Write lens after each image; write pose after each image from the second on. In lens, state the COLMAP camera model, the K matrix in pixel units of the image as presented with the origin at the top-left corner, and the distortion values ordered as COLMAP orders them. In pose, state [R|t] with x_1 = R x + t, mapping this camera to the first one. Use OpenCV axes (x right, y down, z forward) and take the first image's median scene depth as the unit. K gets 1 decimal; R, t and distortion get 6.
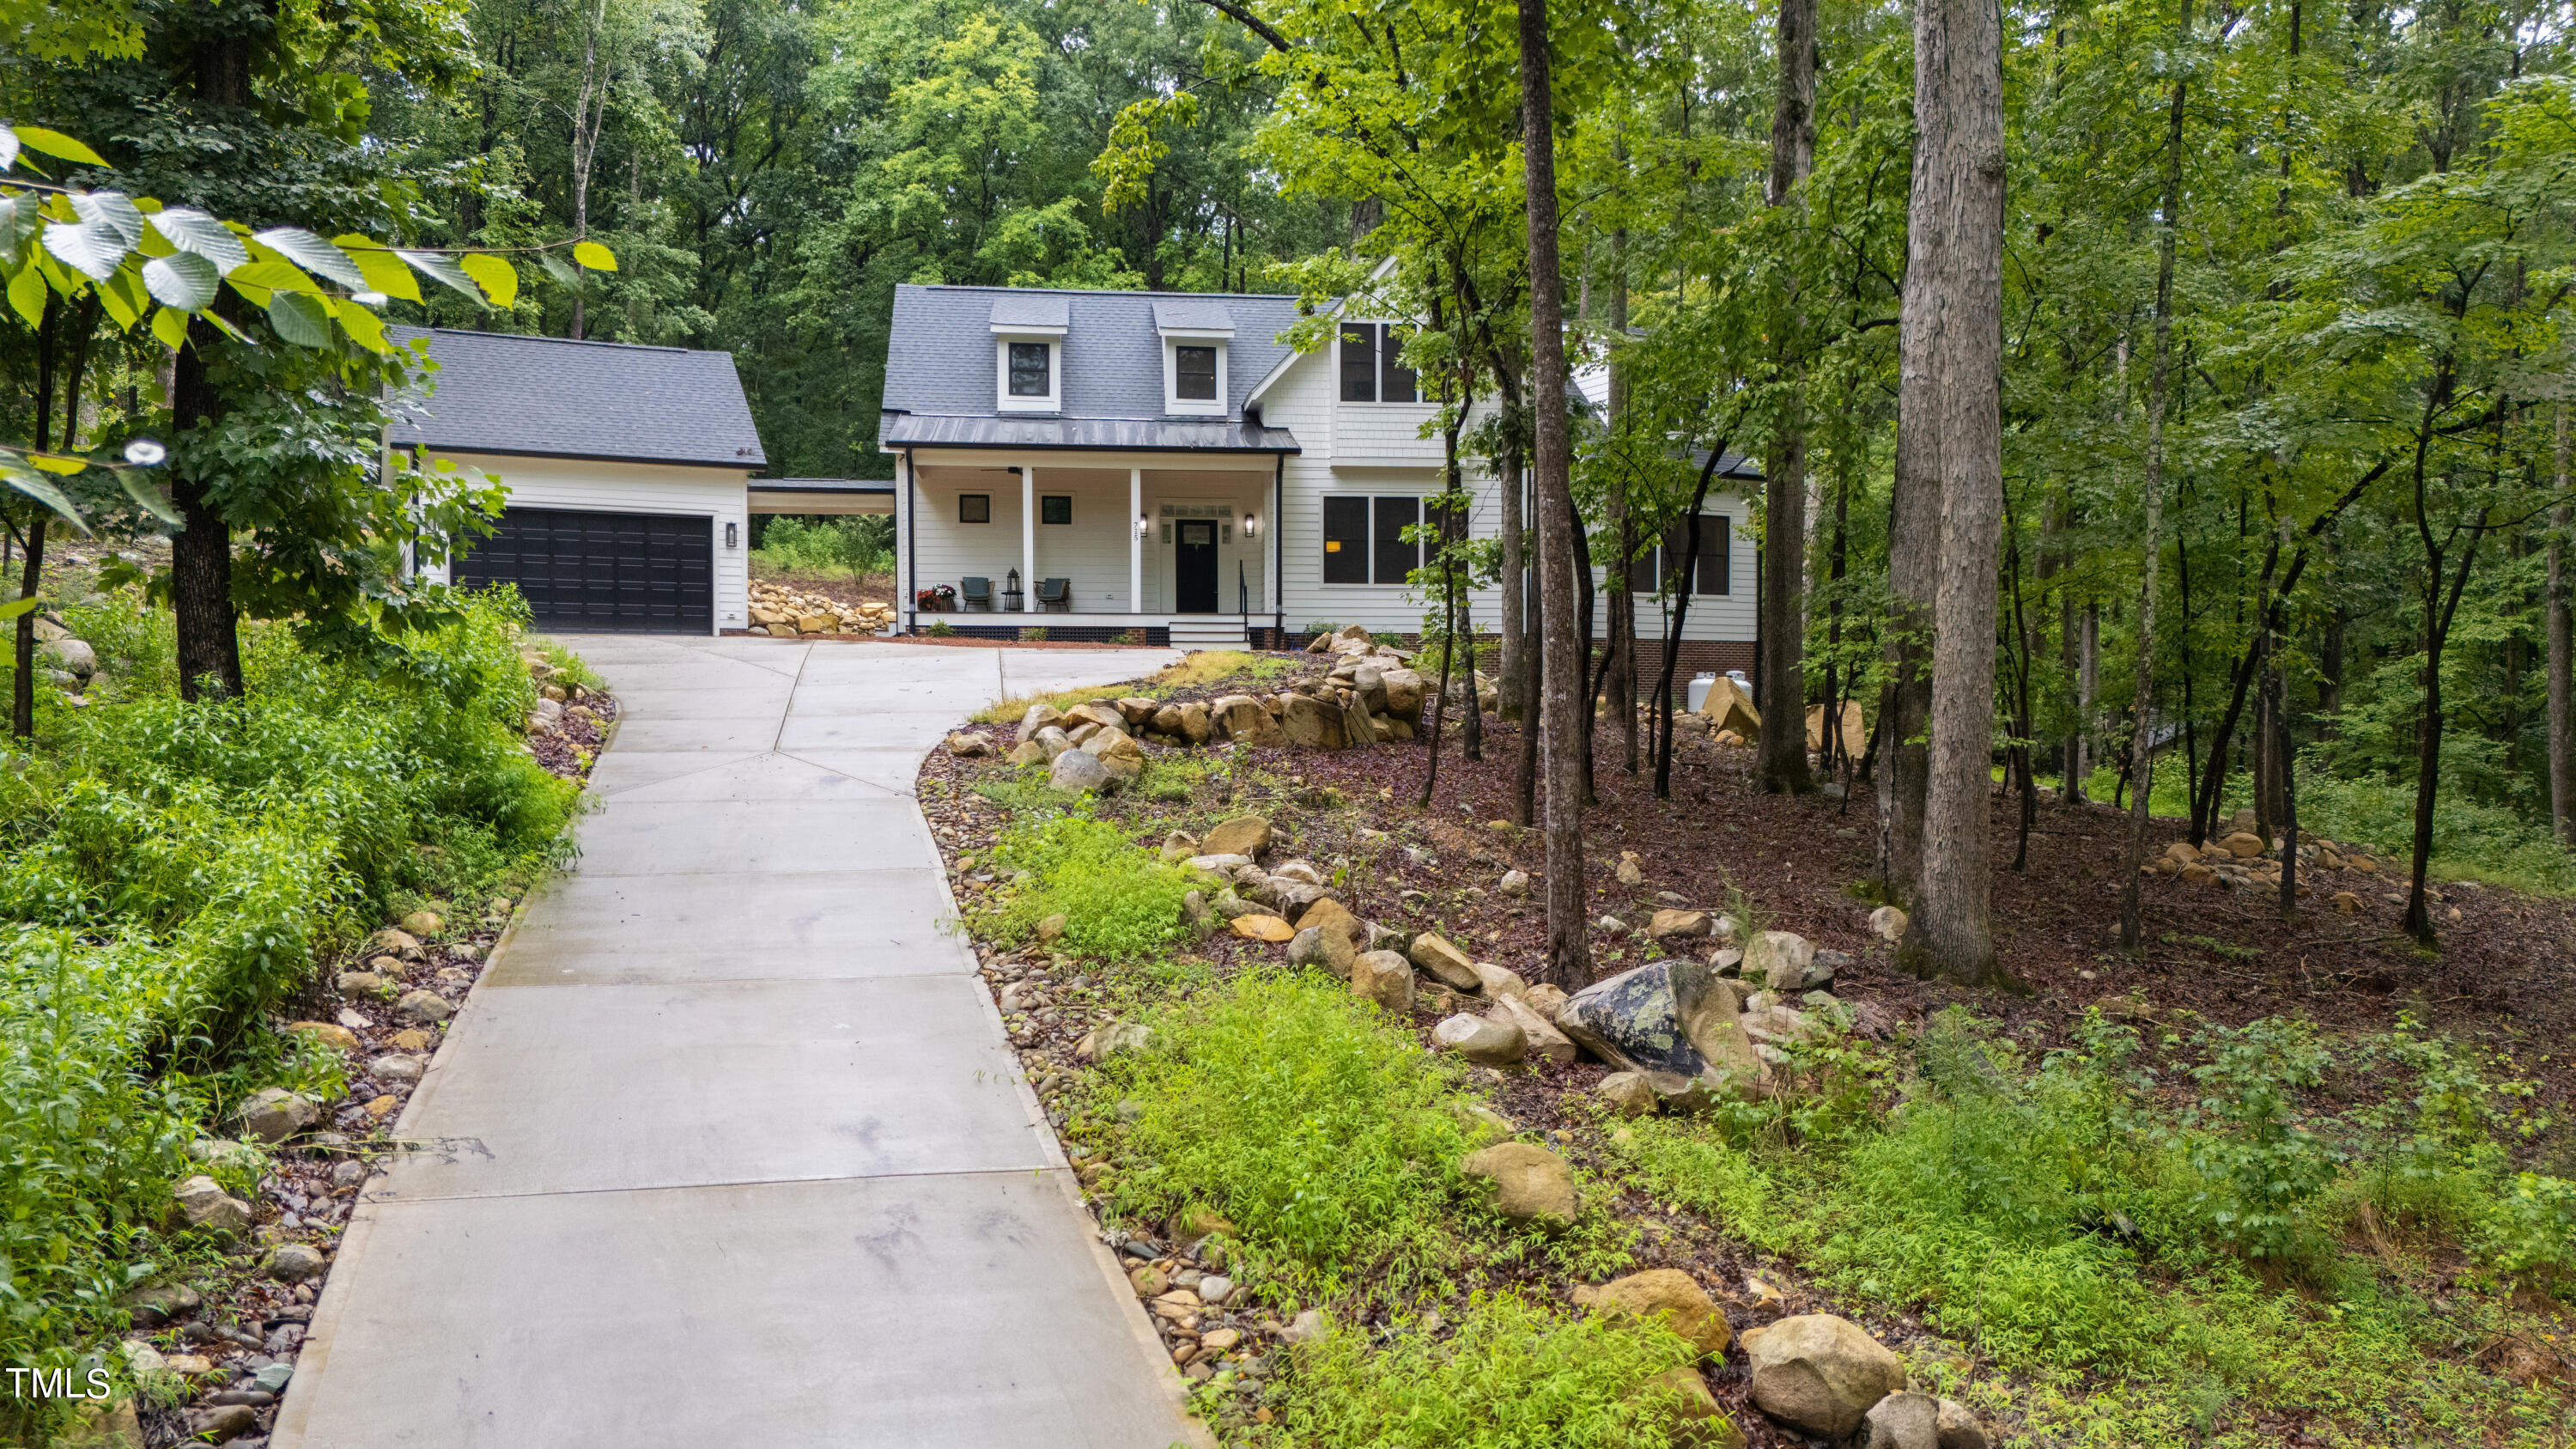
lens RADIAL K [[1867.3, 0, 1256.3], [0, 1867.3, 733.9], [0, 0, 1]] dist [0.084077, -0.000527]
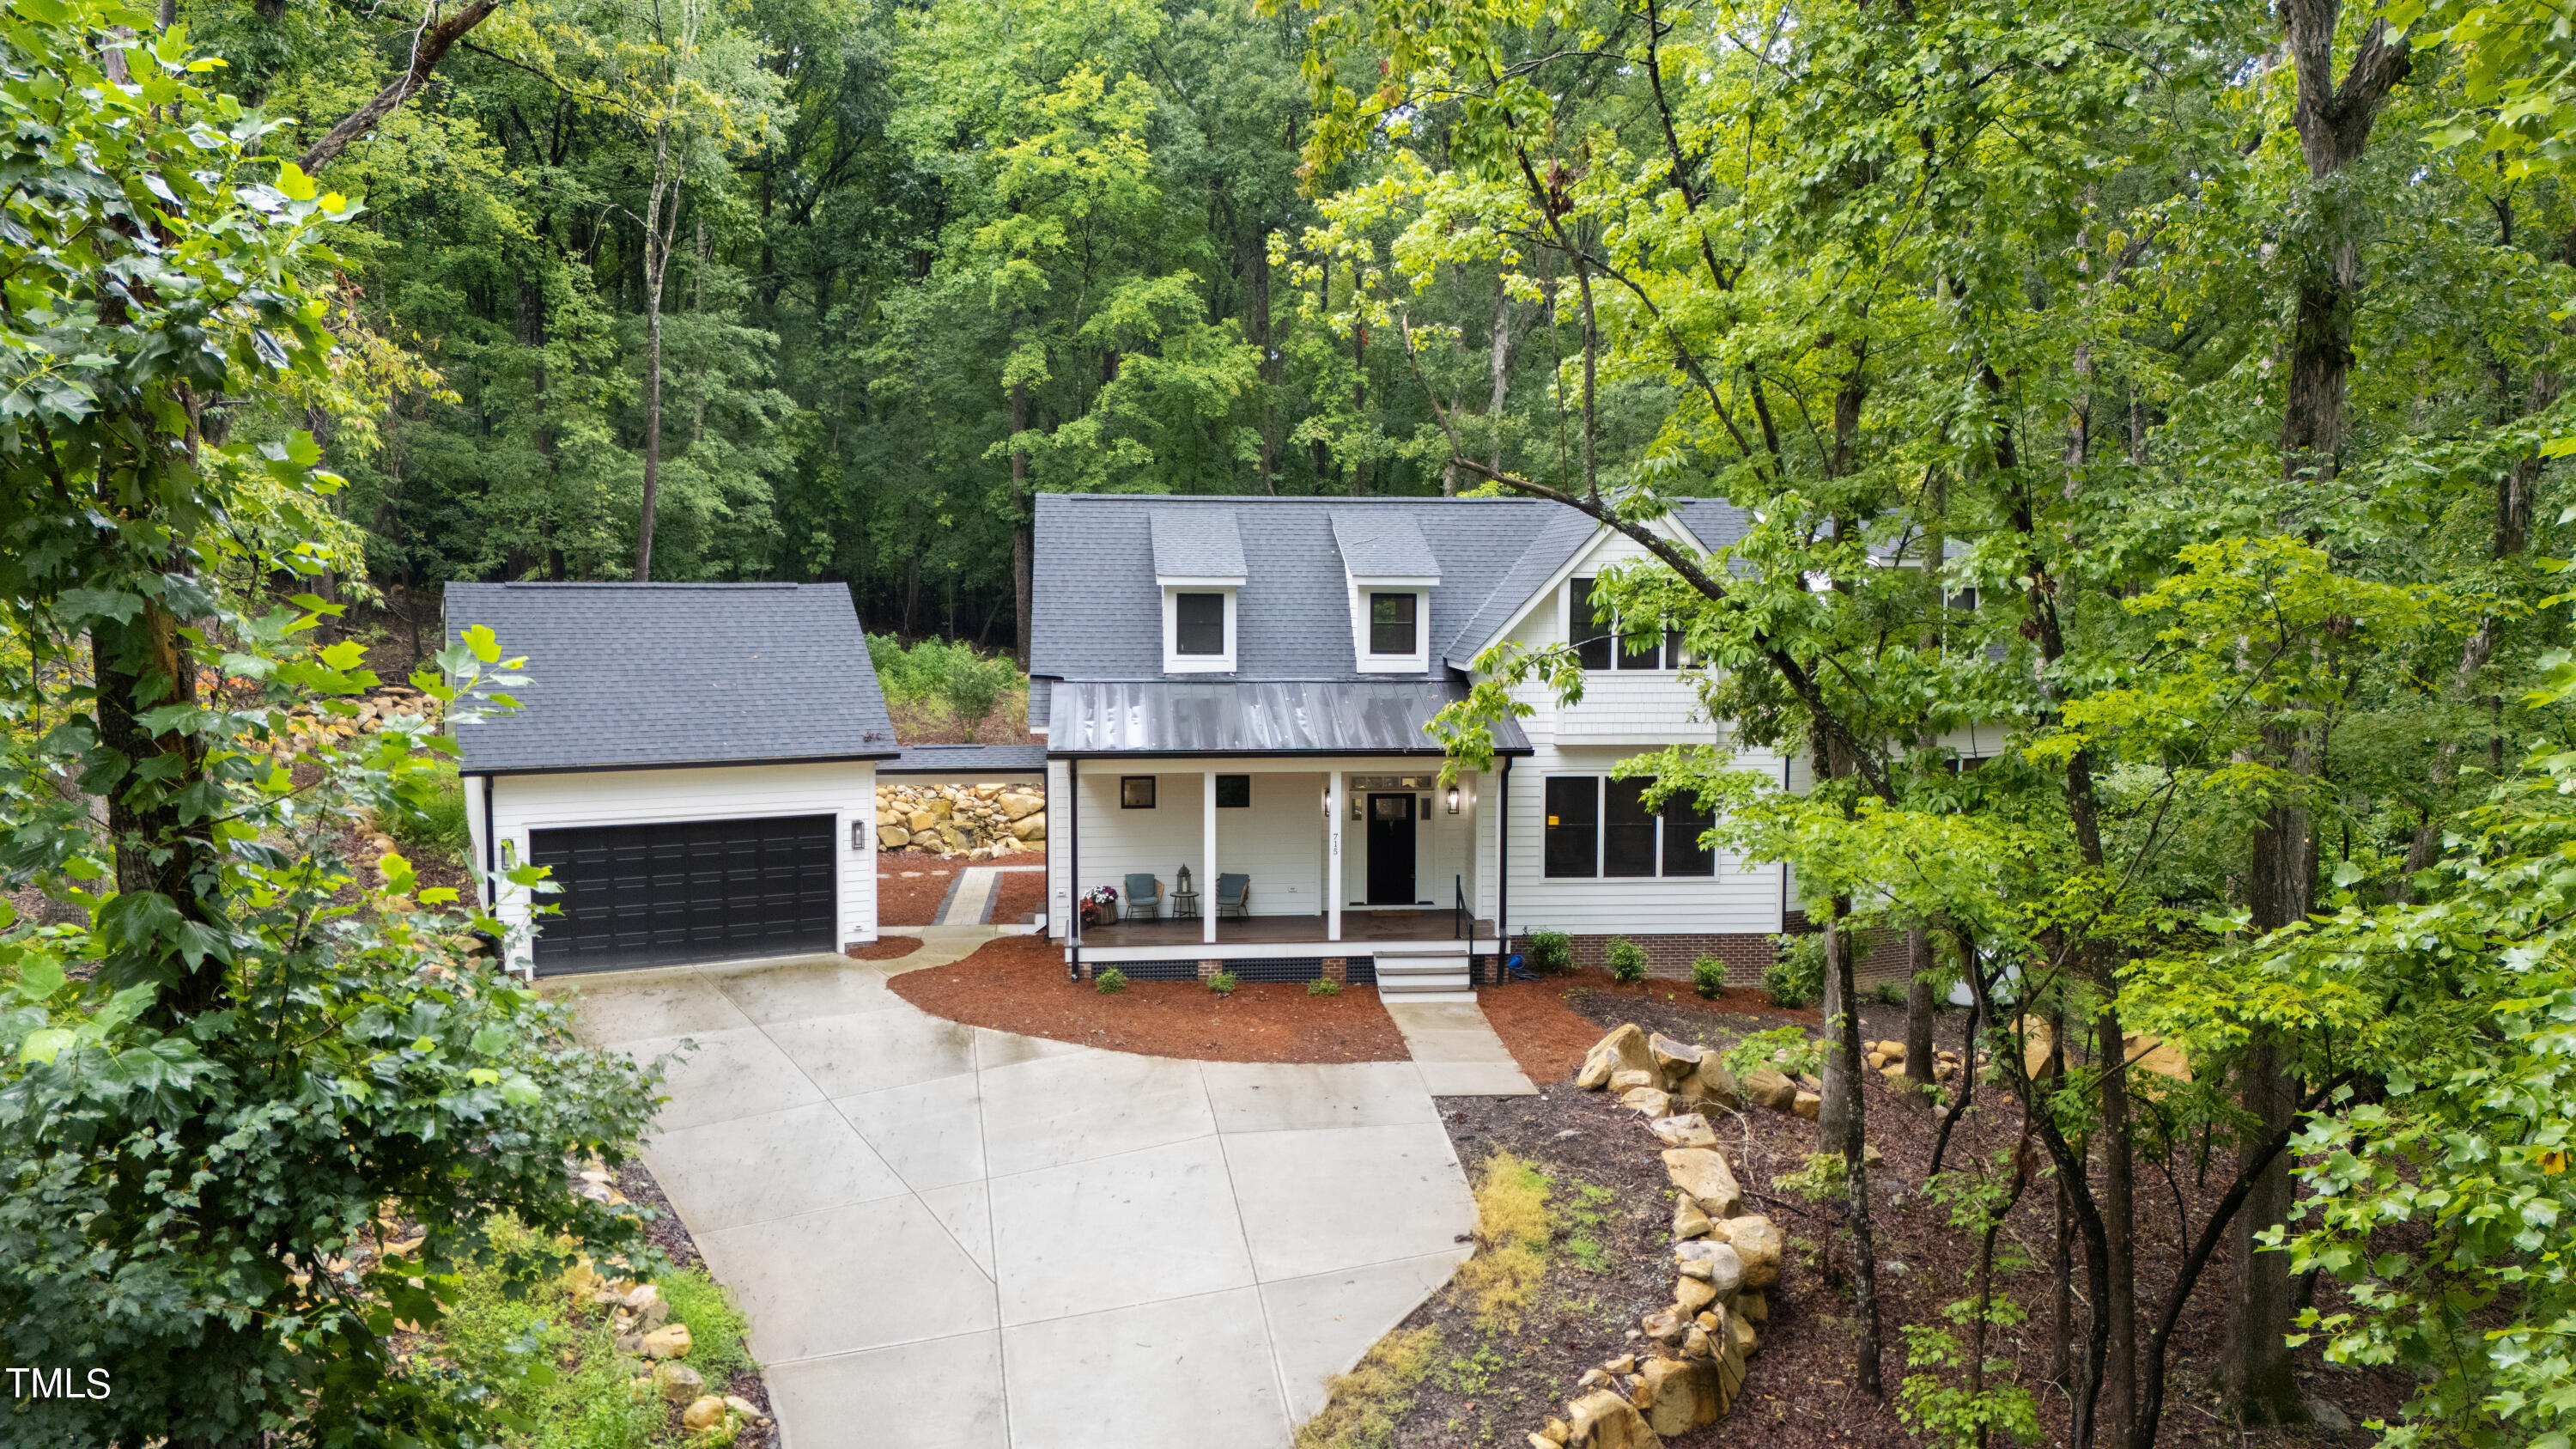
lens RADIAL K [[1855.0, 0, 1288.0], [0, 1855.0, 724.5], [0, 0, 1]] dist [0.082894, -0.000100]
pose [[0.999998, 0.001927, -0.001015, -0.079355], [-0.001864, 0.998270, 0.058763, -0.196742], [0.001126, -0.058761, 0.998271, 0.151480]]
